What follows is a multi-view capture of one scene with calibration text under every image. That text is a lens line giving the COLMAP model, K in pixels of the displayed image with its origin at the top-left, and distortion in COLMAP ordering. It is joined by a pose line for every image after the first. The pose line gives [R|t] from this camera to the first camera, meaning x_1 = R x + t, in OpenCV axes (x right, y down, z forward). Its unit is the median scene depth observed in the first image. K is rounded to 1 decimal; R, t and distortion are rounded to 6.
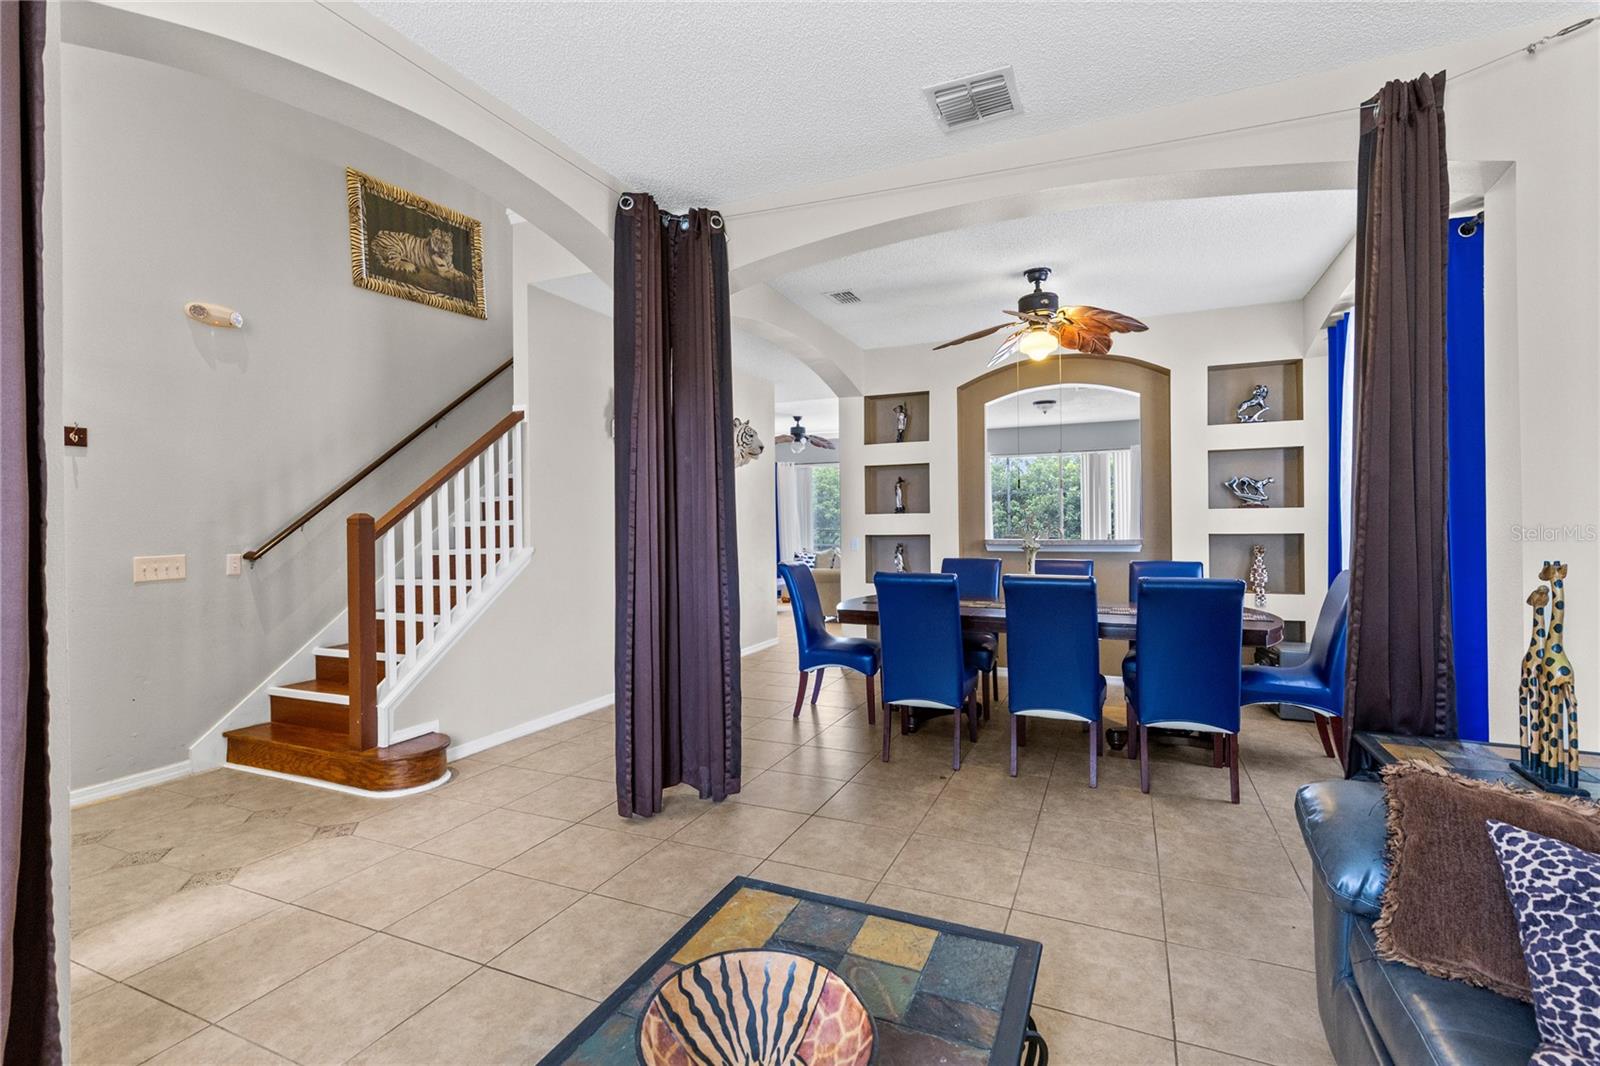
lens RADIAL K [[723.0, 0, 803.6], [0, 723.0, 518.3], [0, 0, 1]] dist [-0.000656, -0.000103]
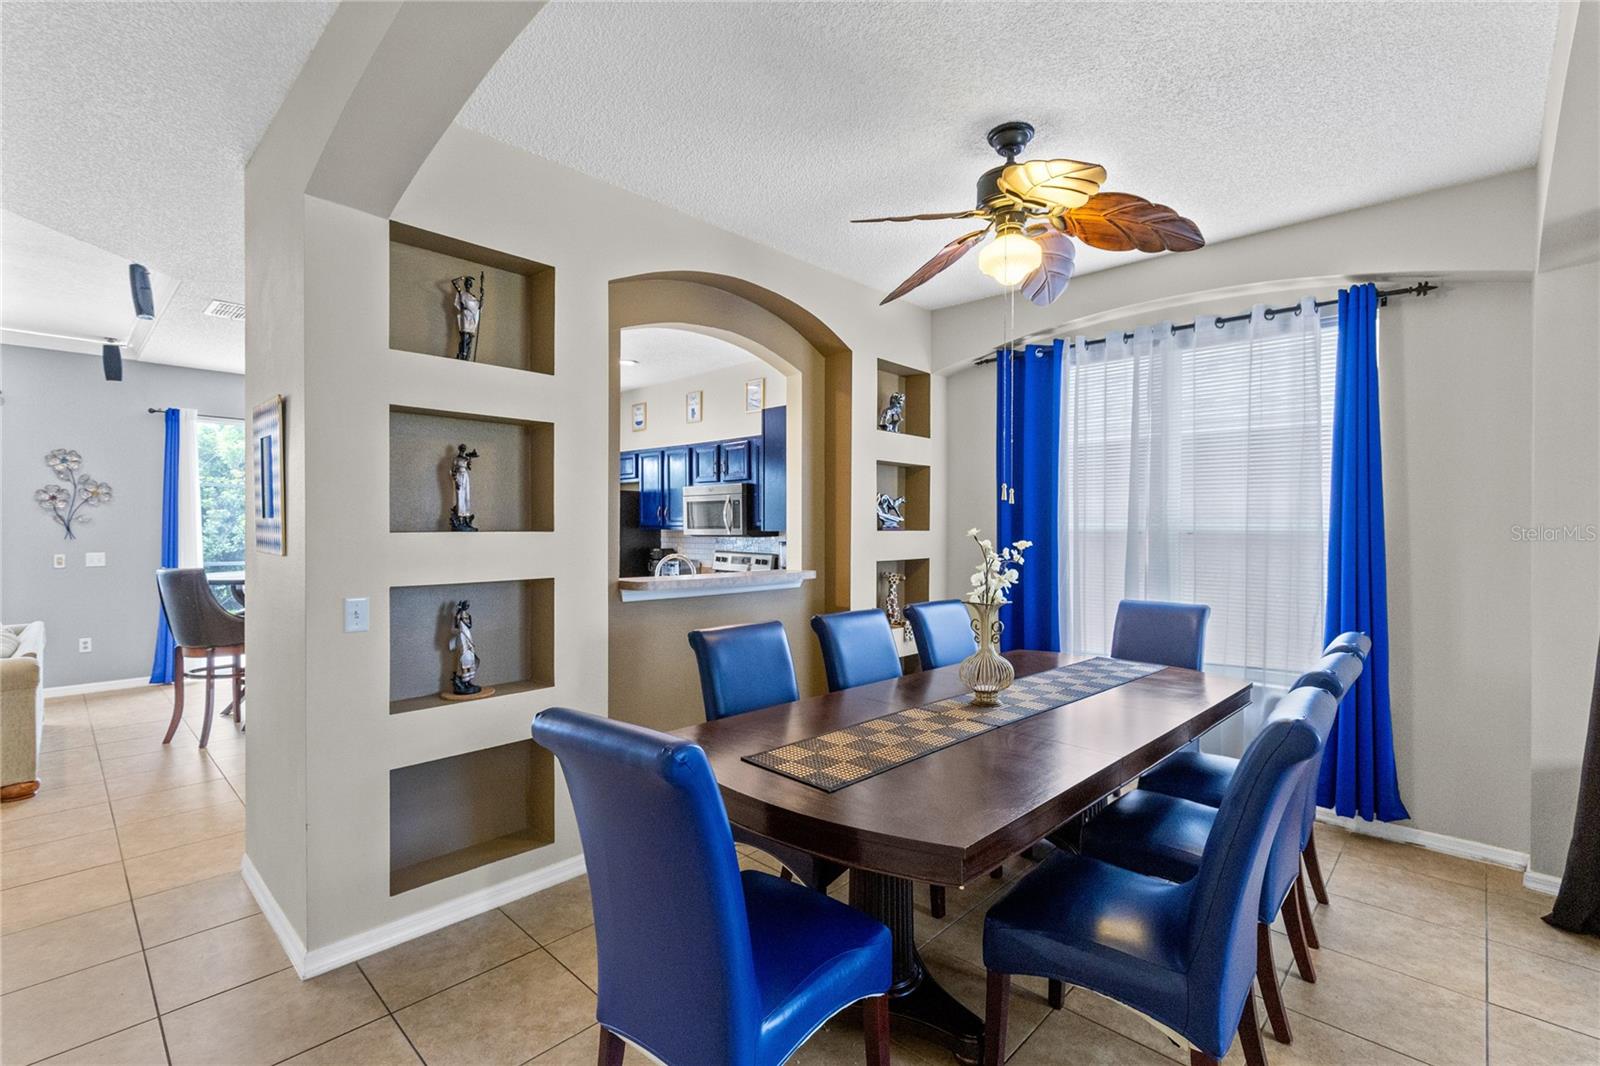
lens RADIAL K [[724.8, 0, 807.4], [0, 724.8, 526.6], [0, 0, 1]] dist [0.009495, -0.002501]
pose [[0.332738, 0.010984, 0.942955, -0.241413], [-0.016945, 0.999840, -0.005667, -0.013174], [-0.942867, -0.014093, 0.332871, 0.800078]]
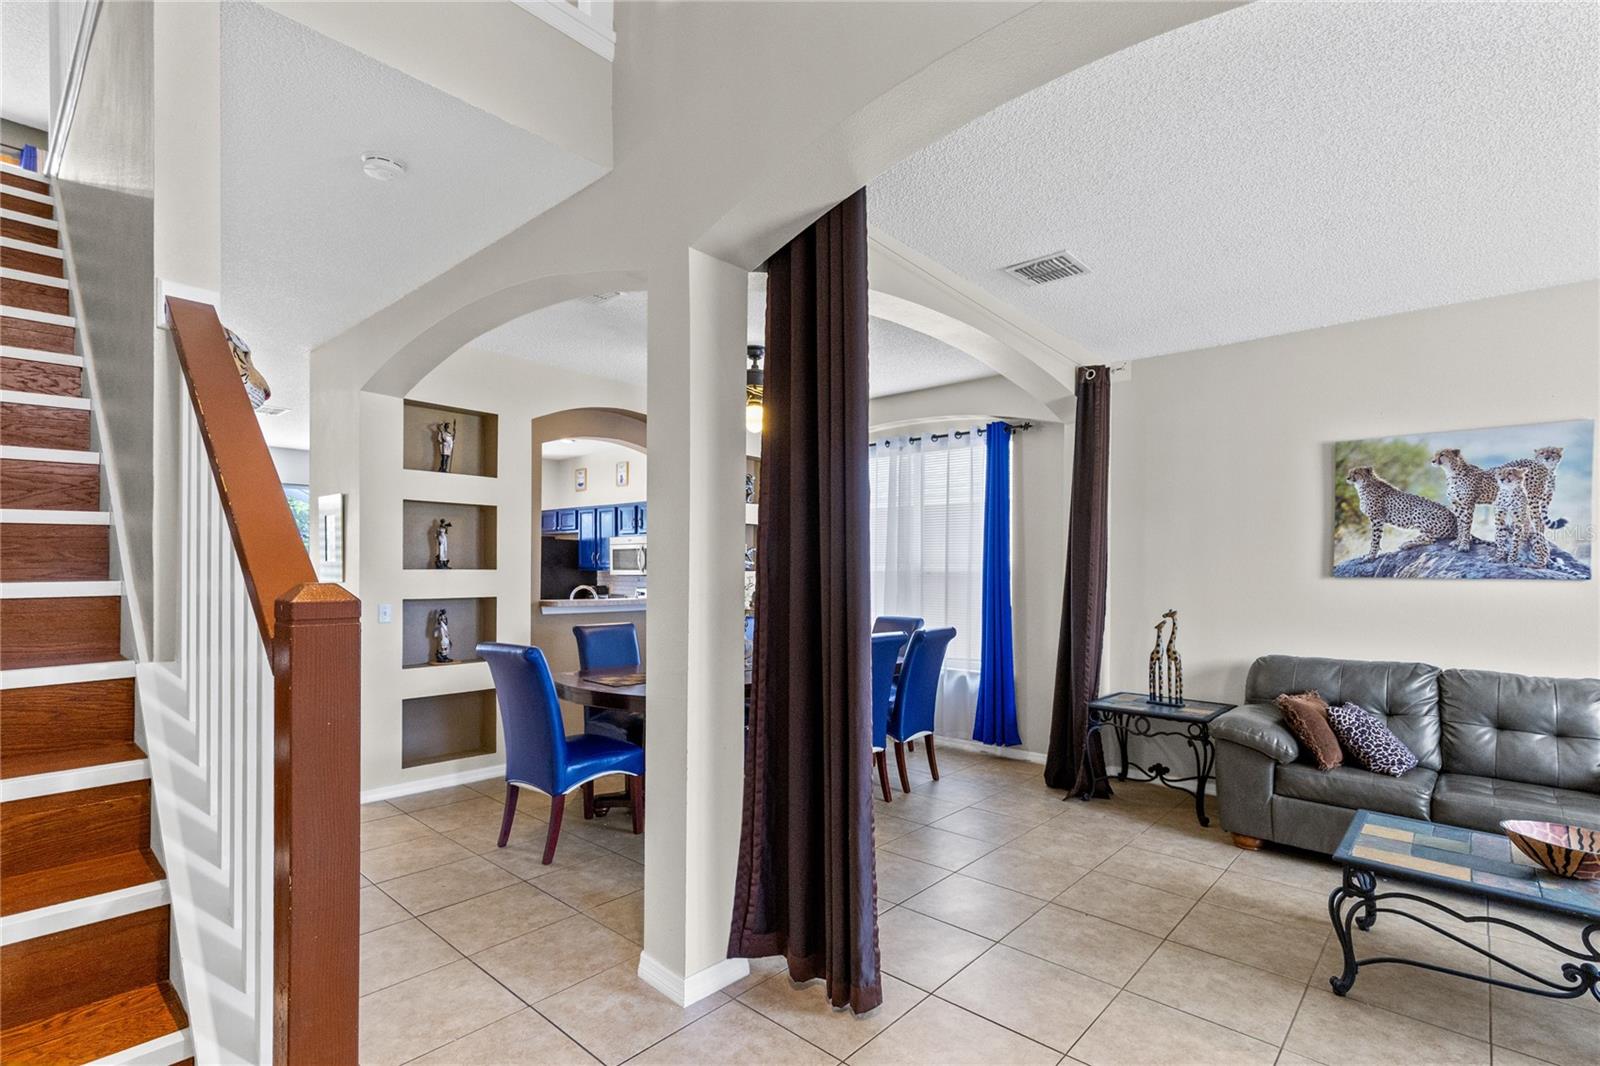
lens RADIAL K [[743.5, 0, 816.2], [0, 743.5, 566.1], [0, 0, 1]] dist [0.009044, -0.000691]
pose [[0.298327, 0.016779, 0.954316, -0.572375], [-0.019690, 0.999741, -0.011422, -0.010944], [-0.954261, -0.015383, 0.298580, 0.491747]]
